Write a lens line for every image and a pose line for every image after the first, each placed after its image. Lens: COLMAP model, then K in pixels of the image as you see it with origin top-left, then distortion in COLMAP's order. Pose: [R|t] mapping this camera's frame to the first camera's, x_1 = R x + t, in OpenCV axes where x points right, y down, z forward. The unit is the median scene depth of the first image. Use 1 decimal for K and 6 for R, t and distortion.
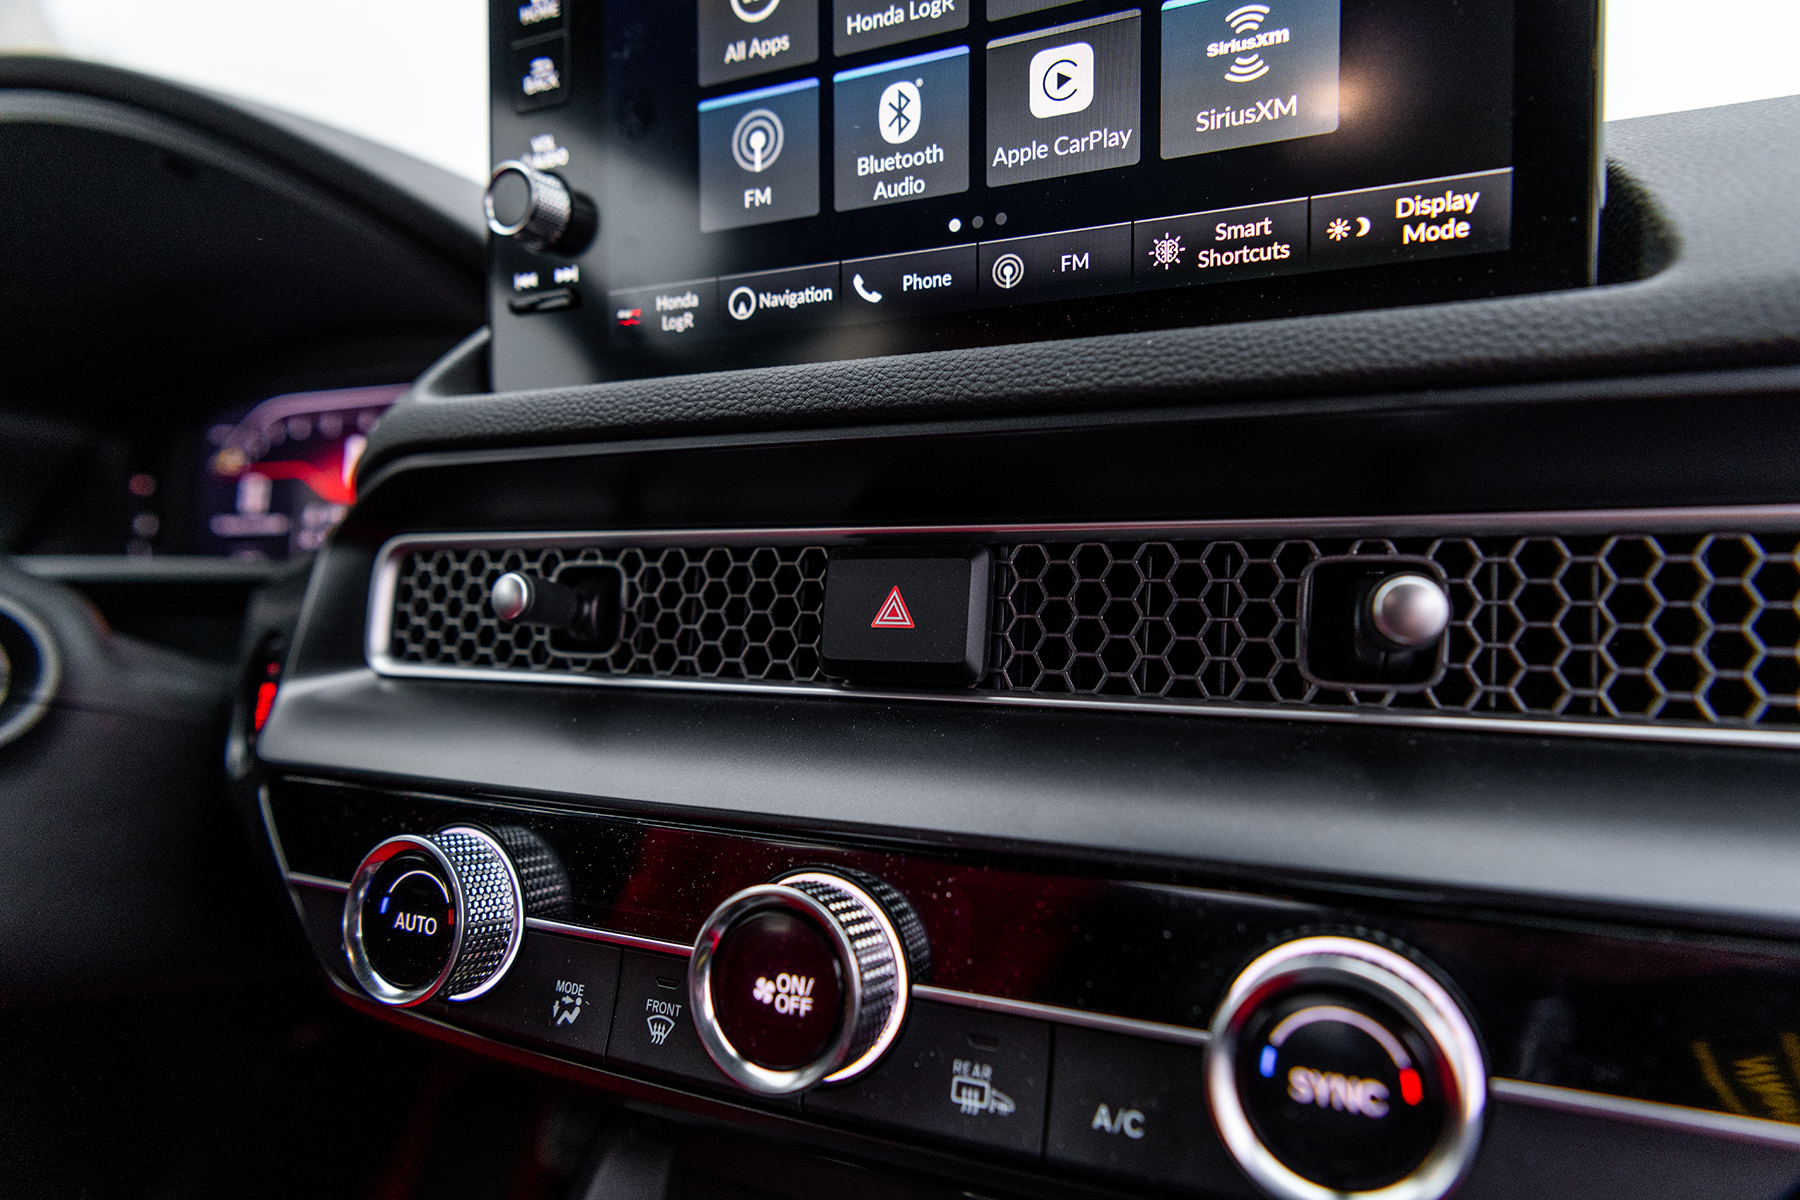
lens RADIAL K [[1181.5, 0, 947.1], [0, 1181.5, 588.3], [0, 0, 1]] dist [0.027753, 0.000045]
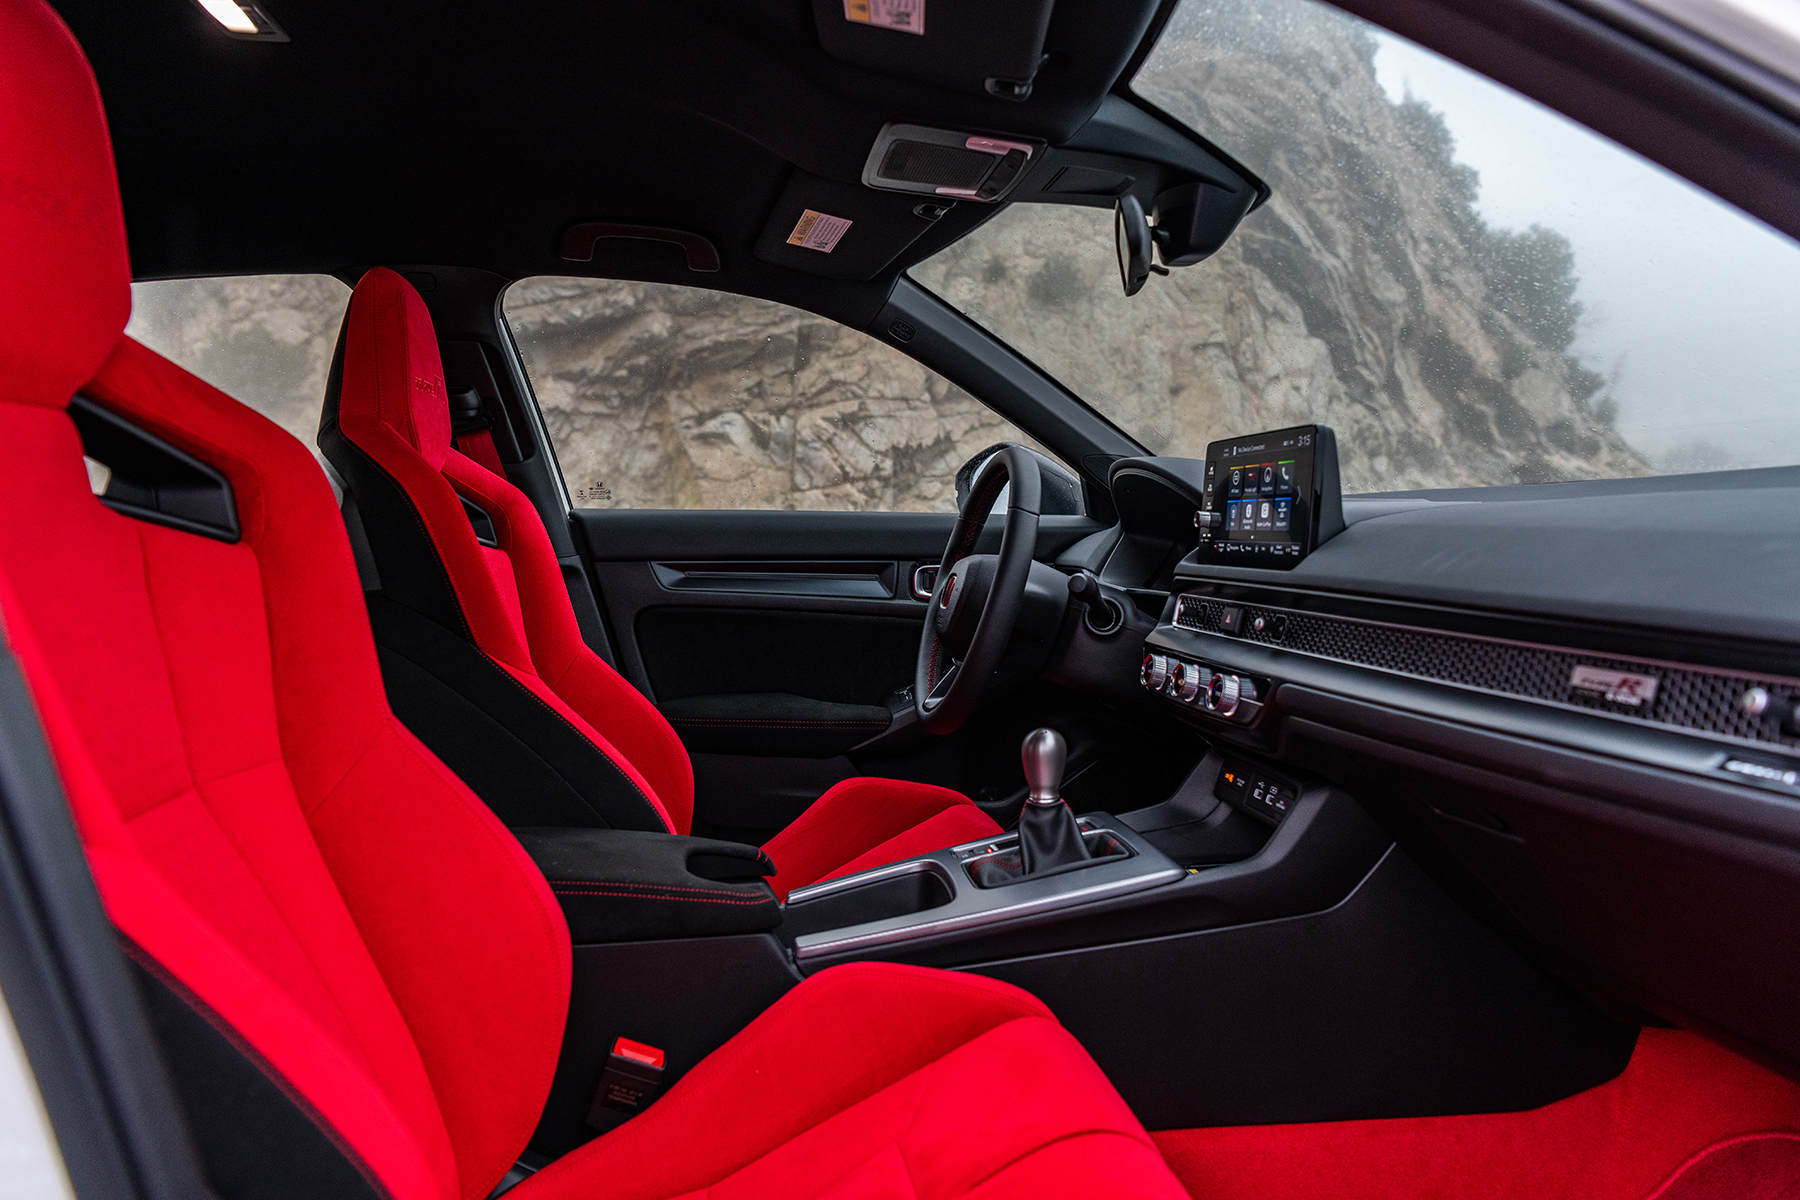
lens RADIAL K [[1186.3, 0, 900.0], [0, 1186.3, 600.0], [0, 0, 1]] dist [0.010331, 0.001937]
pose [[0.552176, 0.082318, -0.829654, 3.035366], [-0.094967, 0.994847, 0.035504, -0.096757], [0.828301, 0.059185, 0.557148, -2.631570]]
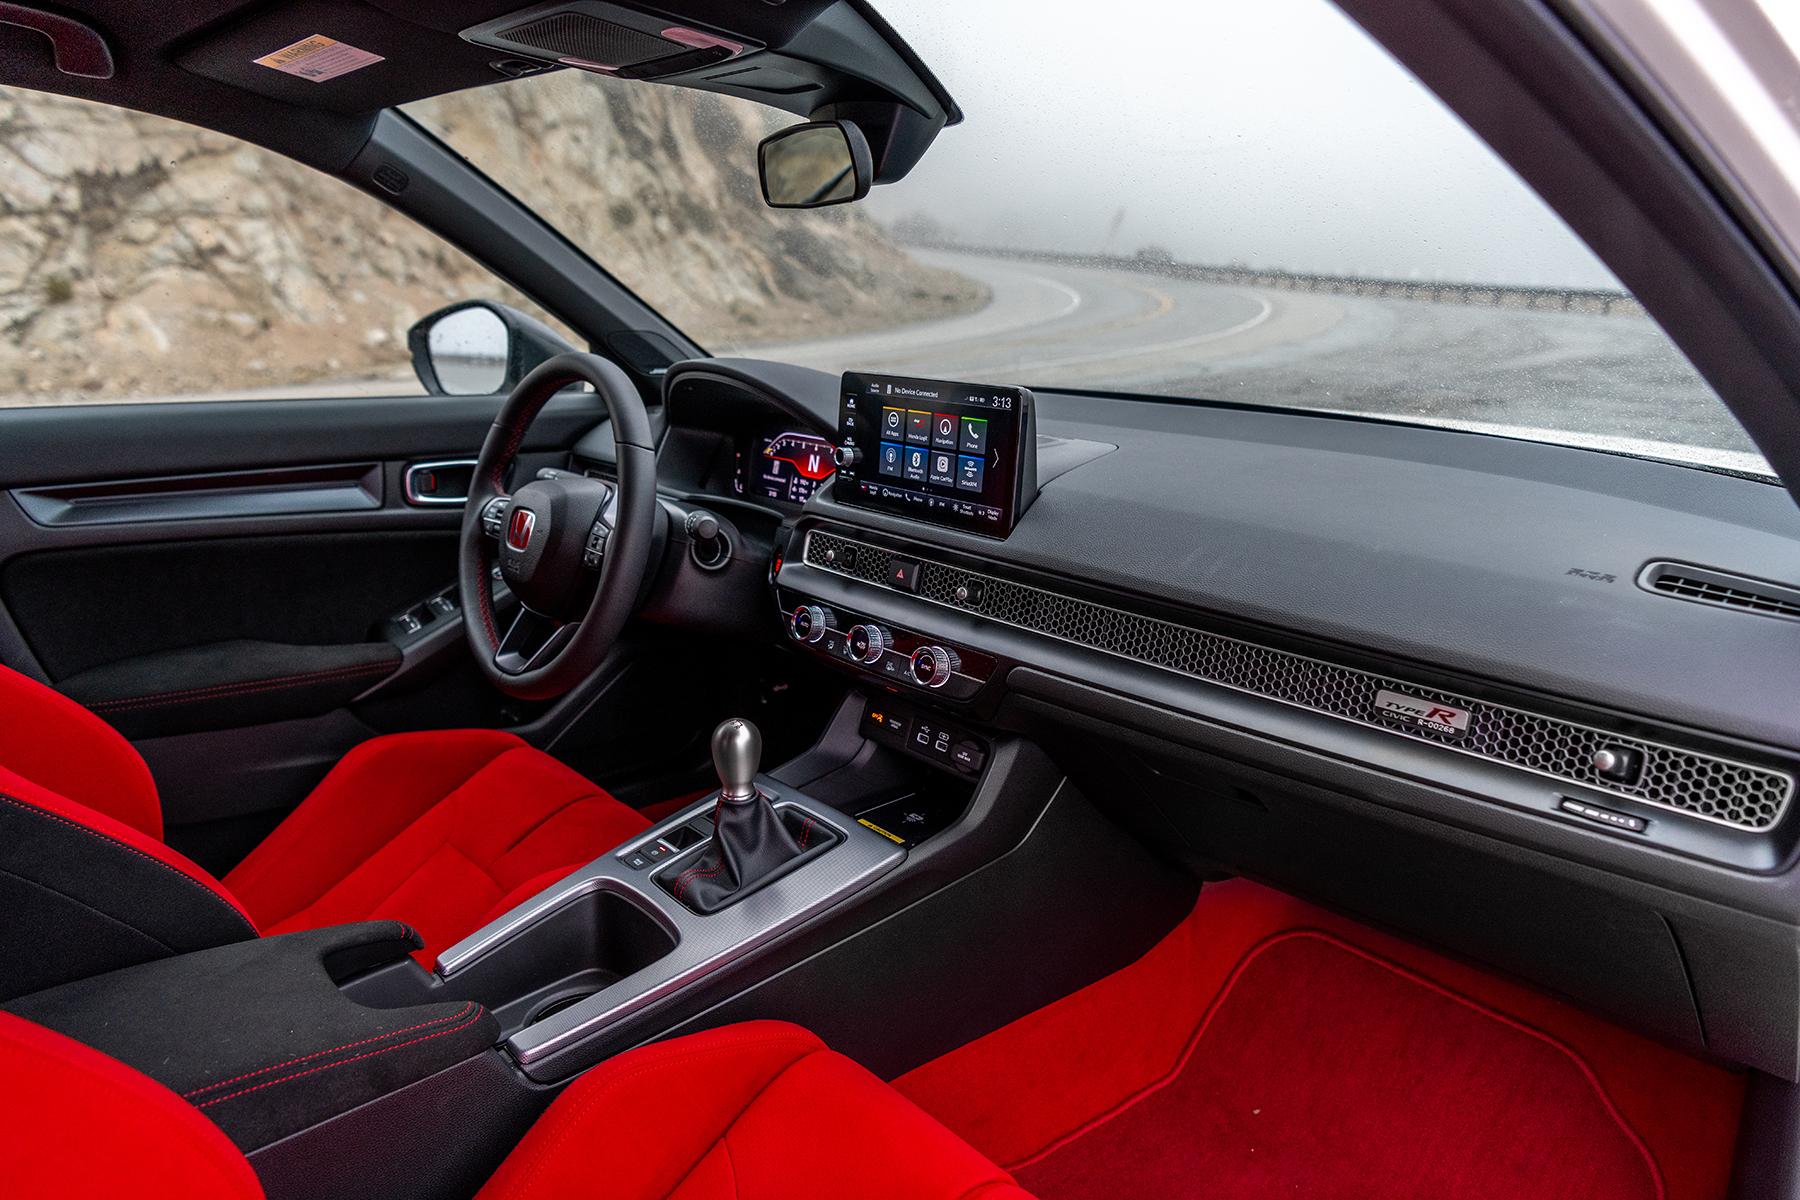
lens RADIAL K [[1186.3, 0, 900.0], [0, 1186.3, 600.0], [0, 0, 1]] dist [0.010331, 0.001937]
pose [[0.914551, 0.143691, -0.378087, 1.622848], [-0.079875, 0.980522, 0.179434, -0.673179], [0.396505, -0.133902, 0.908215, -3.036319]]
